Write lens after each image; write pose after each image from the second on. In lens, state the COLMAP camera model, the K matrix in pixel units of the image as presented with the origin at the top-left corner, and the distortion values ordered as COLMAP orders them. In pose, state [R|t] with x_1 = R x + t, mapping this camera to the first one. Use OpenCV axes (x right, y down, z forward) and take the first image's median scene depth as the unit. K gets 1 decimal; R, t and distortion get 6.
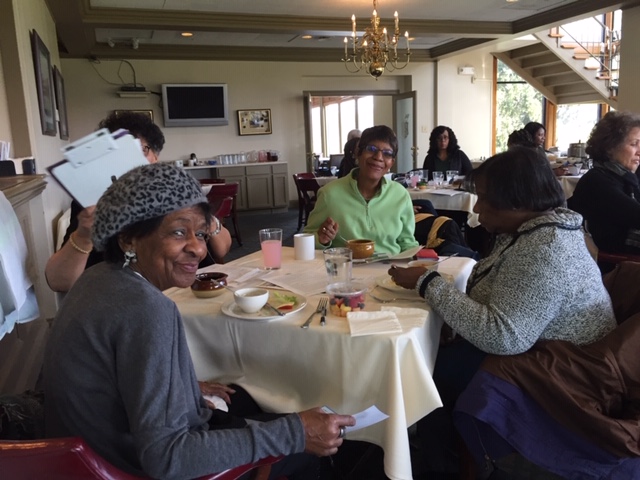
lens RADIAL K [[539.6, 0, 318.6], [0, 539.6, 240.6], [0, 0, 1]] dist [0.060384, -0.080873]
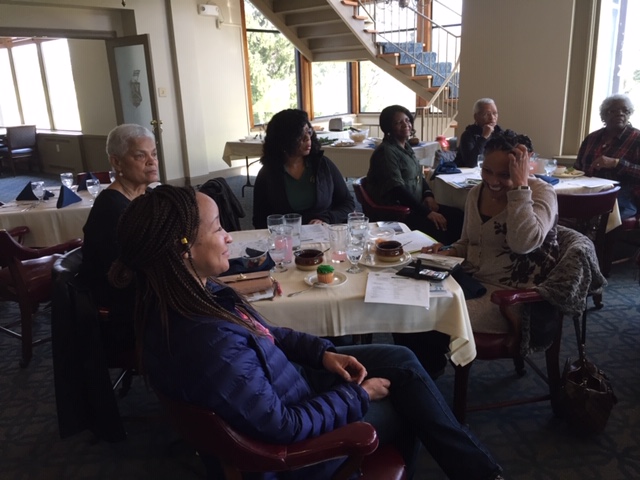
lens RADIAL K [[539.6, 0, 317.2], [0, 539.6, 238.4], [0, 0, 1]] dist [0.060384, -0.080873]
pose [[0.857018, -0.136854, 0.496781, -0.005997], [0.095996, 0.989612, 0.107014, -0.082532], [-0.506266, -0.044024, 0.861253, 0.316474]]
